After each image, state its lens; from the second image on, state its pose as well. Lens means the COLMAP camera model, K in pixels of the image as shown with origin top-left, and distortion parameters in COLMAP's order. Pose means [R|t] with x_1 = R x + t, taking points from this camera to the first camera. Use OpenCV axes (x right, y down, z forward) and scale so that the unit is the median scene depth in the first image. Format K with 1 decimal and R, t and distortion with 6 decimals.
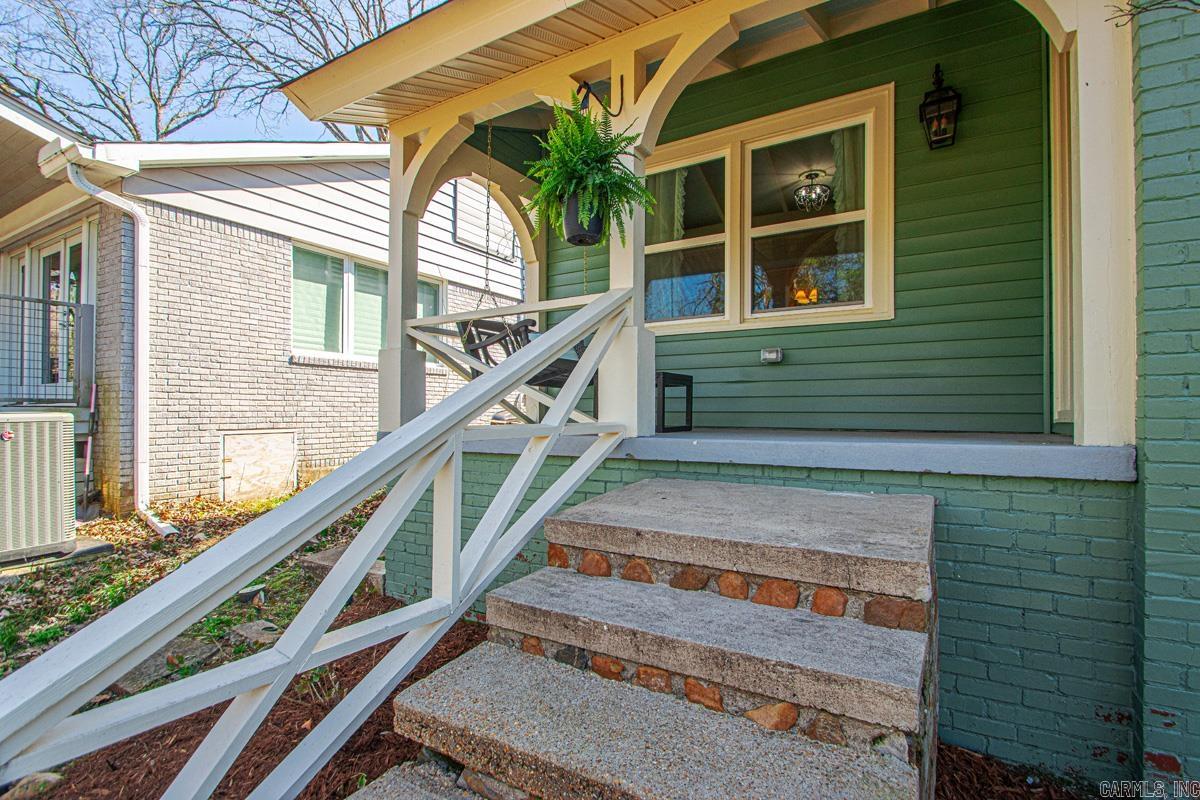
lens RADIAL K [[562.8, 0, 599.7], [0, 562.8, 405.6], [0, 0, 1]] dist [0.020393, -0.020036]
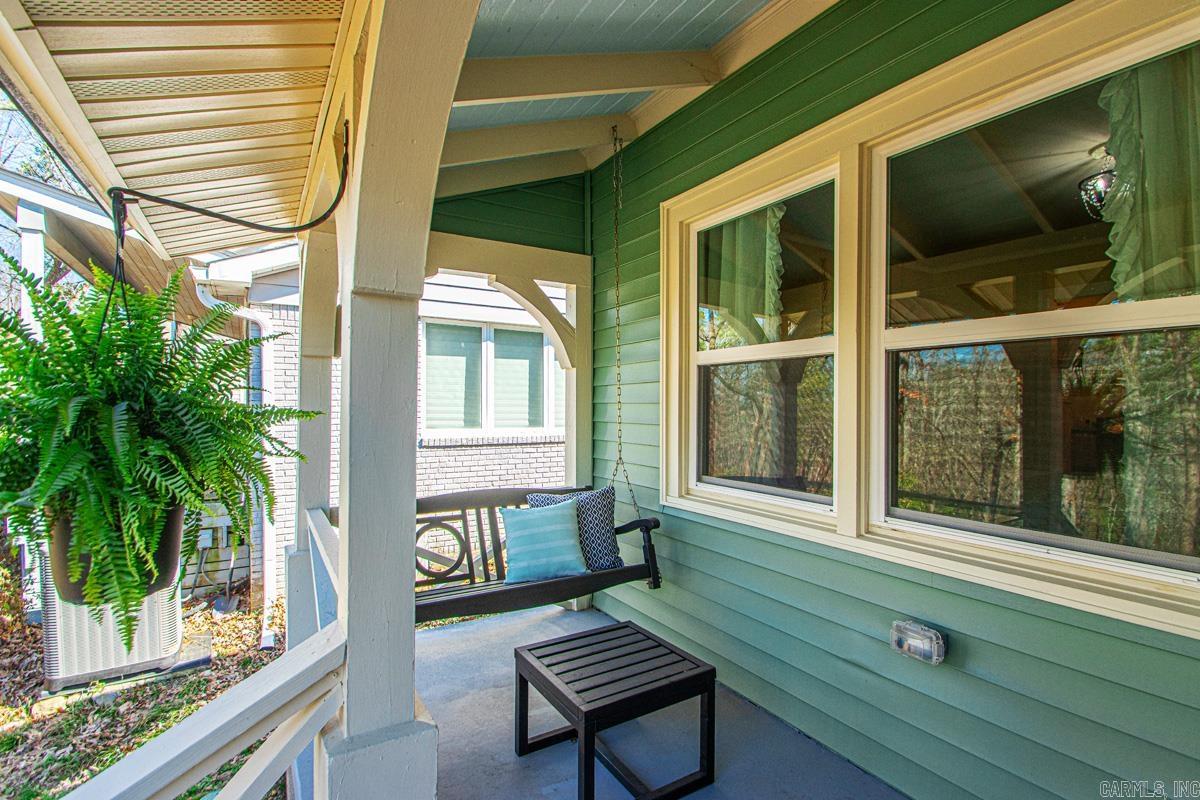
lens RADIAL K [[560.7, 0, 607.0], [0, 560.7, 394.7], [0, 0, 1]] dist [0.018504, -0.020574]
pose [[0.886695, -0.001308, -0.462352, 0.212731], [-0.000125, 0.999995, -0.003069, -0.198063], [0.462354, 0.002780, 0.886691, 0.375312]]
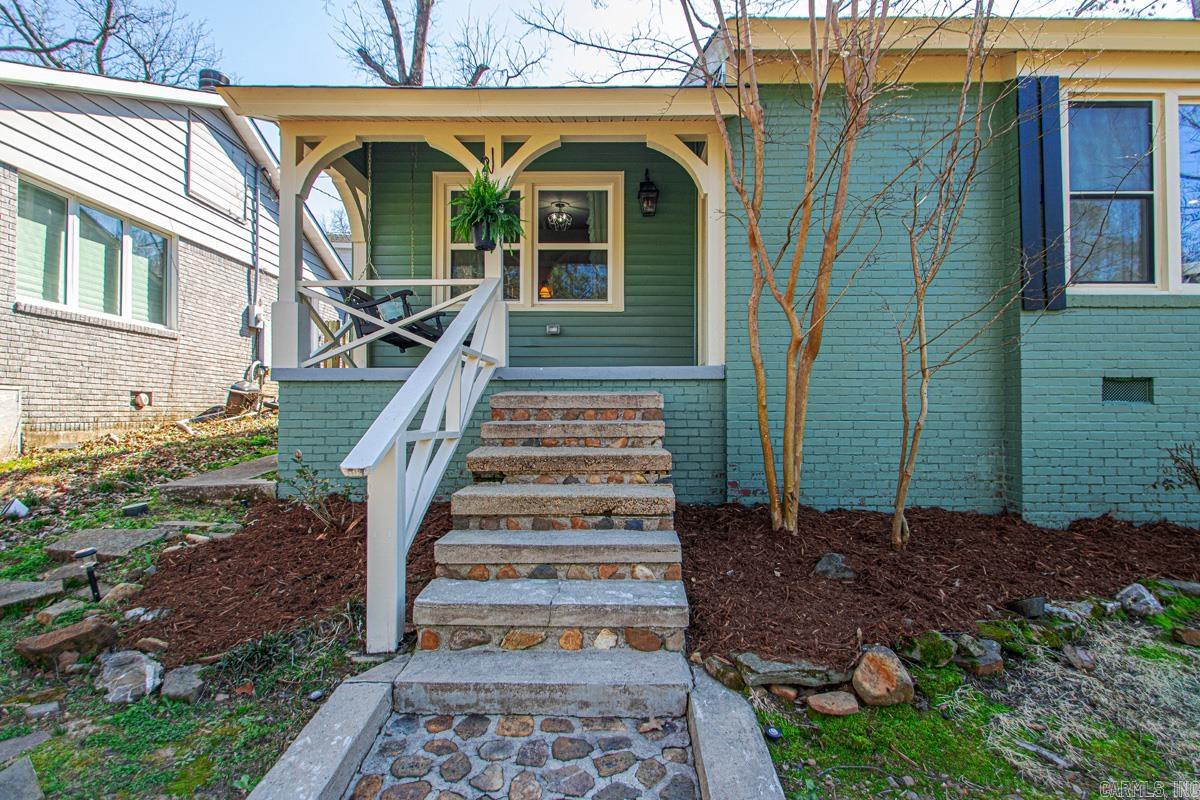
lens RADIAL K [[643.9, 0, 608.6], [0, 643.9, 411.9], [0, 0, 1]] dist [0.005738, -0.001278]
pose [[0.856938, 0.001874, 0.515416, -0.338359], [-0.003299, 0.999993, 0.001849, 0.095357], [-0.515409, -0.003285, 0.856938, -0.415922]]
